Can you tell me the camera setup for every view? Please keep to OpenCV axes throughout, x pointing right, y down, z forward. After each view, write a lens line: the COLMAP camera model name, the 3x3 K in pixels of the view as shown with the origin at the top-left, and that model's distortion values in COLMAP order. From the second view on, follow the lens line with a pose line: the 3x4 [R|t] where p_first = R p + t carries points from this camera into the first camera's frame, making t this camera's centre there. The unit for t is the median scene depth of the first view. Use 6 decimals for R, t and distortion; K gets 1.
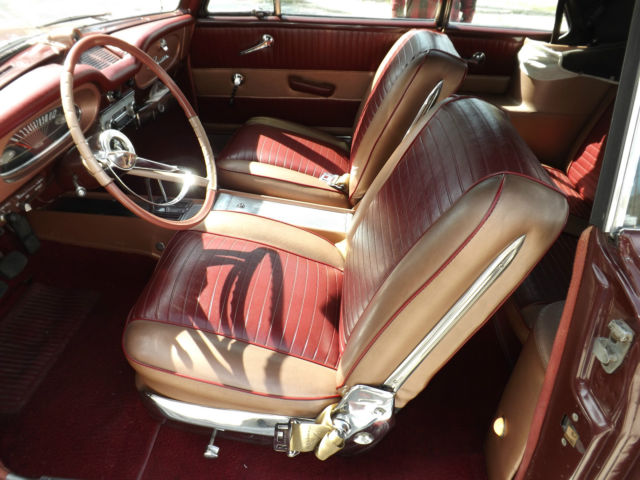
lens RADIAL K [[467.8, 0, 320.0], [0, 467.8, 240.0], [0, 0, 1]] dist [-0.074630, 0.049811]
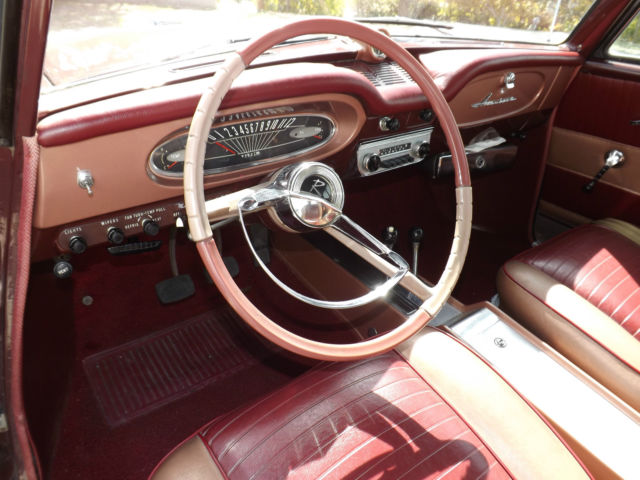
lens RADIAL K [[467.8, 0, 320.0], [0, 467.8, 240.0], [0, 0, 1]] dist [-0.074630, 0.049811]
pose [[0.662884, 0.386708, -0.641125, 0.012313], [-0.448594, 0.890714, 0.073435, -0.126376], [0.599457, 0.238926, 0.763915, 0.340840]]
